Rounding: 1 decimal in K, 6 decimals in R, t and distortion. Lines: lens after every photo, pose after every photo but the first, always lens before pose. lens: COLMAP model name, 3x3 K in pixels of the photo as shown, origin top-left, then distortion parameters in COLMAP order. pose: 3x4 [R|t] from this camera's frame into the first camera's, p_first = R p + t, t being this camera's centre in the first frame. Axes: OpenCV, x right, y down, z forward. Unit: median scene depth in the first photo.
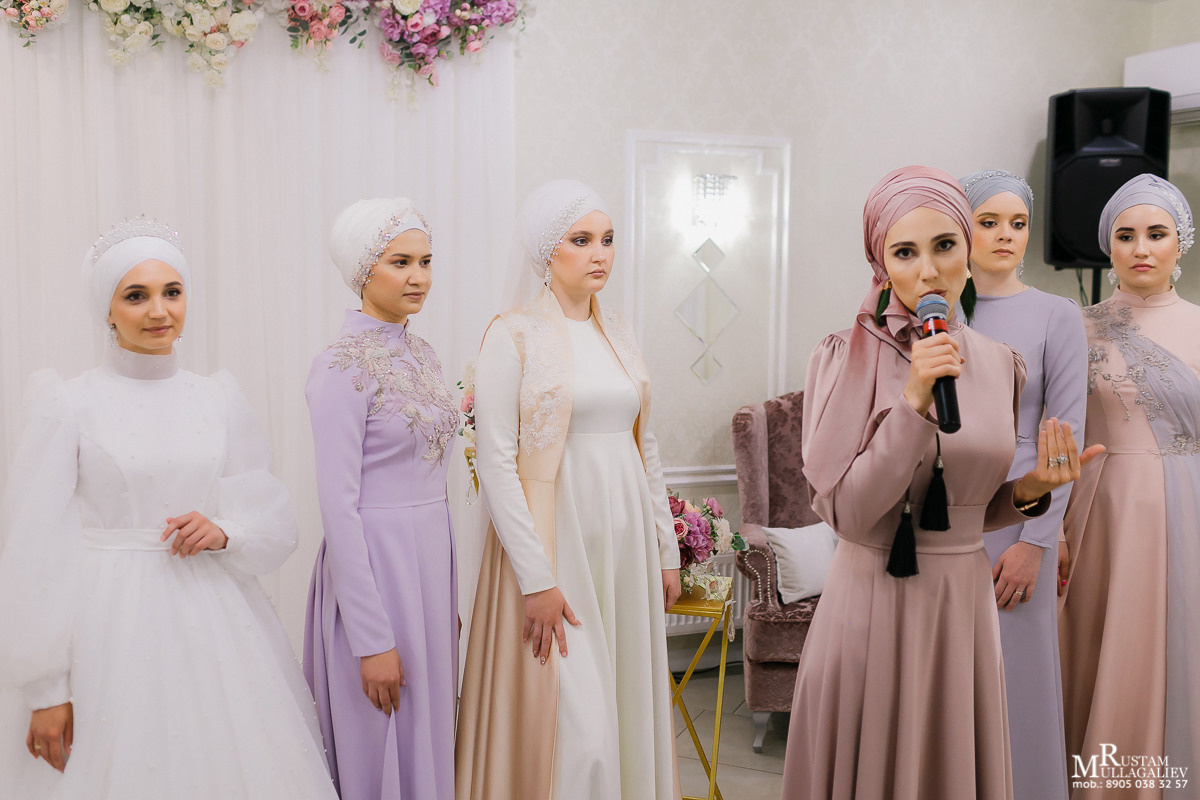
lens RADIAL K [[1316.5, 0, 533.5], [0, 1316.5, 351.8], [0, 0, 1]] dist [-0.059623, 0.000000]
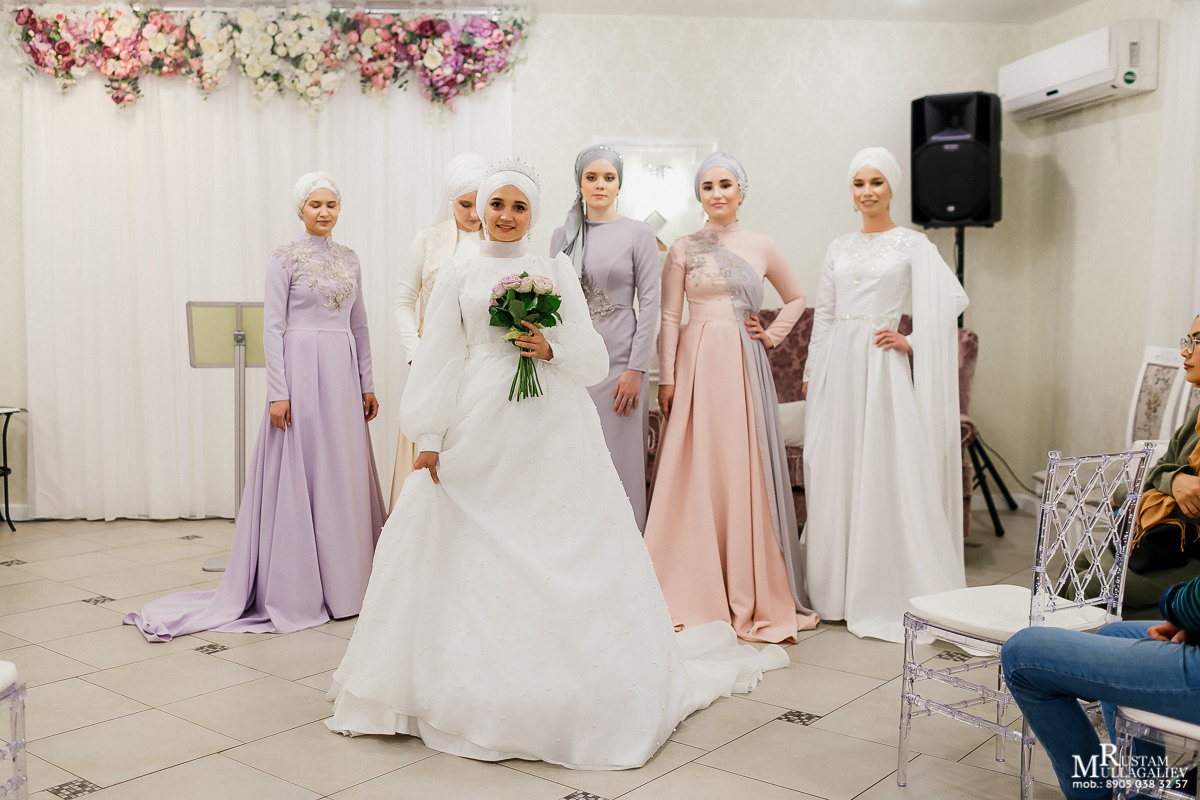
lens RADIAL K [[1316.5, 0, 486.9], [0, 1316.5, 376.8], [0, 0, 1]] dist [-0.059623, 0.000000]
pose [[0.958406, 0.016182, -0.284949, 0.419211], [-0.014194, 0.999858, 0.009039, 0.098070], [0.285055, -0.004619, 0.958500, -0.495788]]
